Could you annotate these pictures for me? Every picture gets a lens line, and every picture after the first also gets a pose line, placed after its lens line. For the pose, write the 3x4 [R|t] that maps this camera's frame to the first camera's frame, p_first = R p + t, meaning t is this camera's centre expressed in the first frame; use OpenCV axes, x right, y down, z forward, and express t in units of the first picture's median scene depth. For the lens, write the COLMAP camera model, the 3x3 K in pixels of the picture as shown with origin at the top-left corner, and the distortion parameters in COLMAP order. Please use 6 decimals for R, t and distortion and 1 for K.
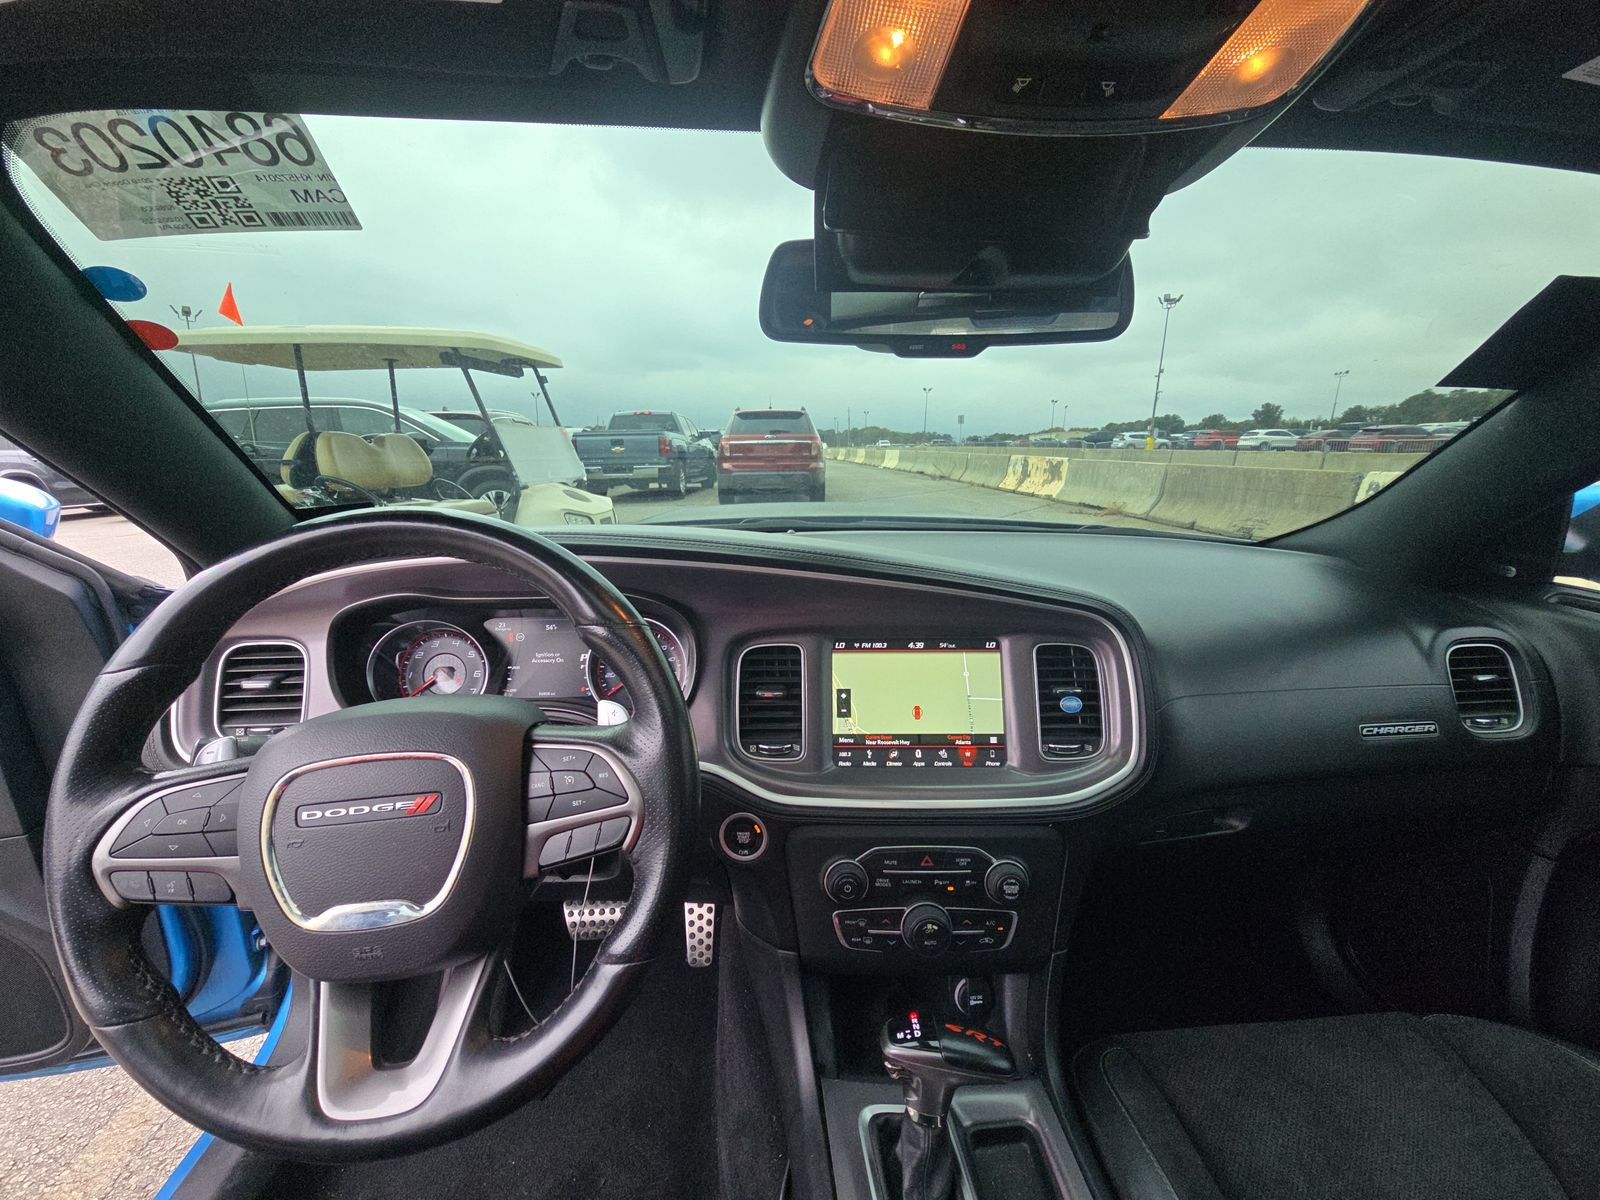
lens RADIAL K [[638.6, 0, 800.9], [0, 638.6, 615.5], [0, 0, 1]] dist [0.013428, 0.000015]
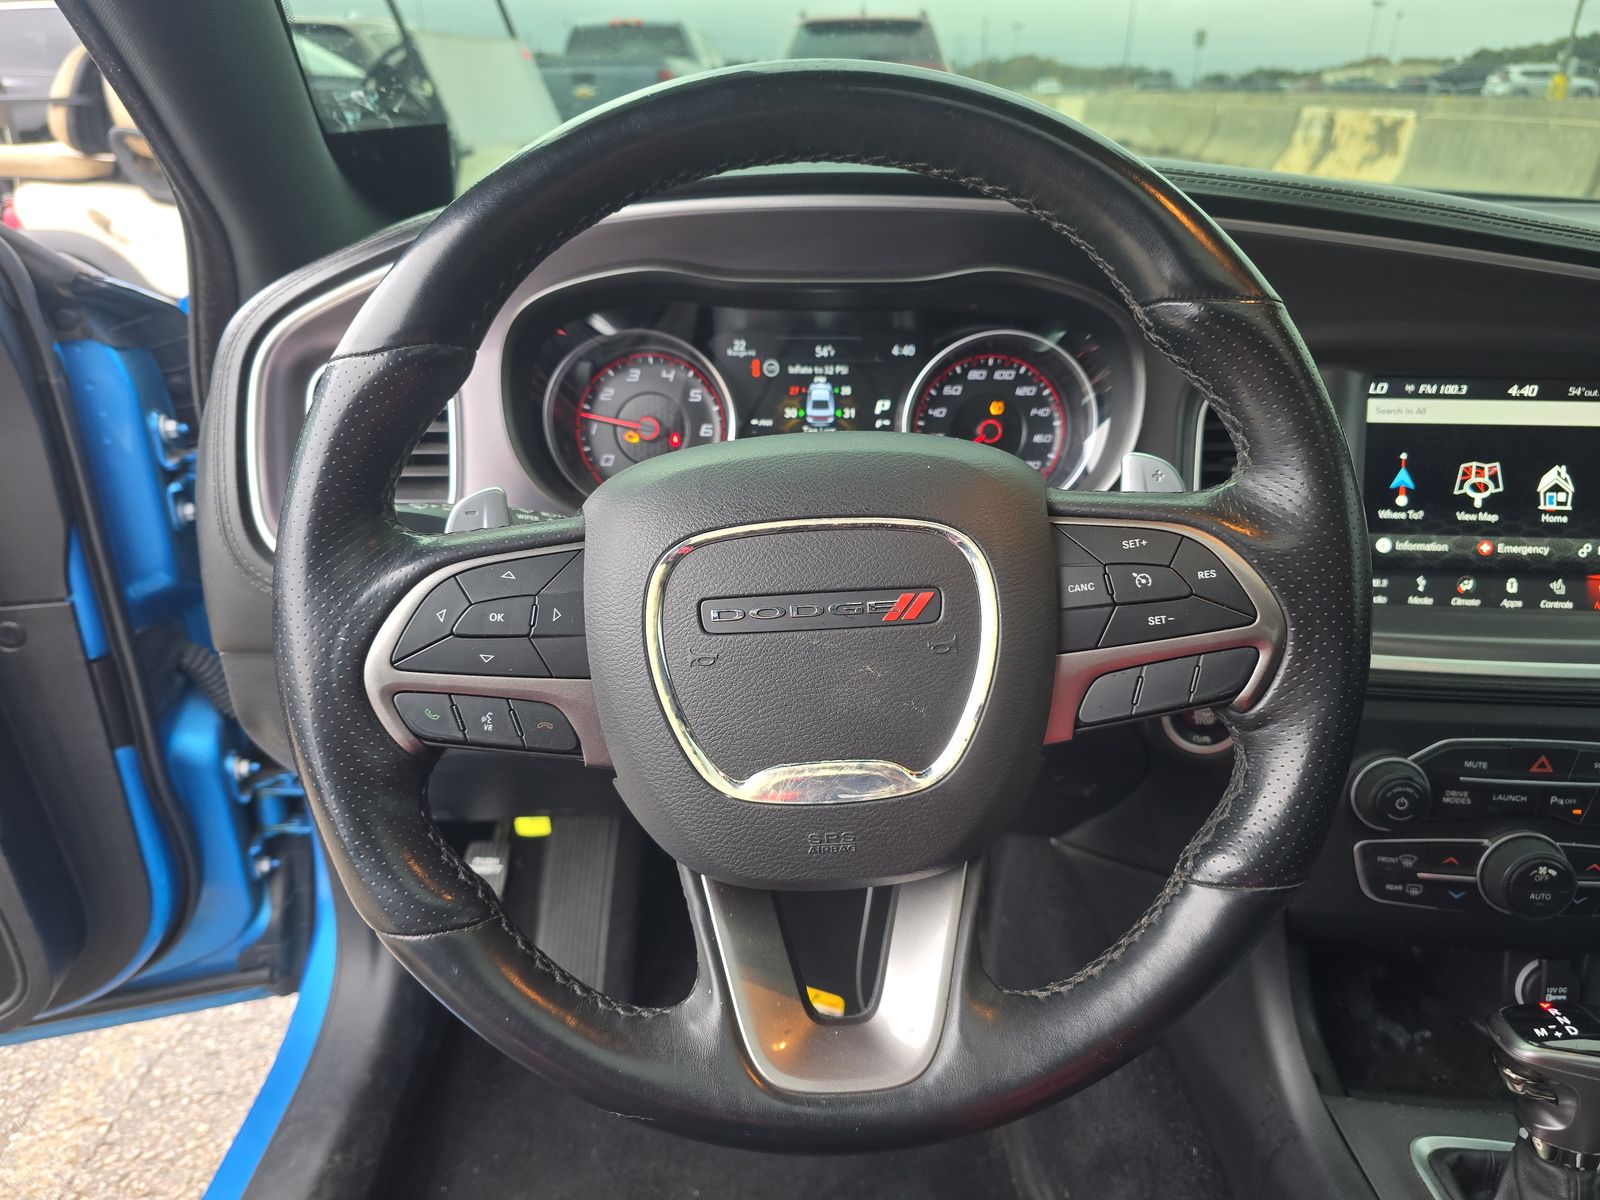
lens RADIAL K [[1087.0, 0, 794.4], [0, 1087.0, 602.6], [0, 0, 1]] dist [0.022342, -0.009735]
pose [[0.998260, 0.029822, -0.050877, -0.384805], [-0.020560, 0.984583, 0.173707, 0.075621], [0.055273, -0.172359, 0.983482, 0.019771]]
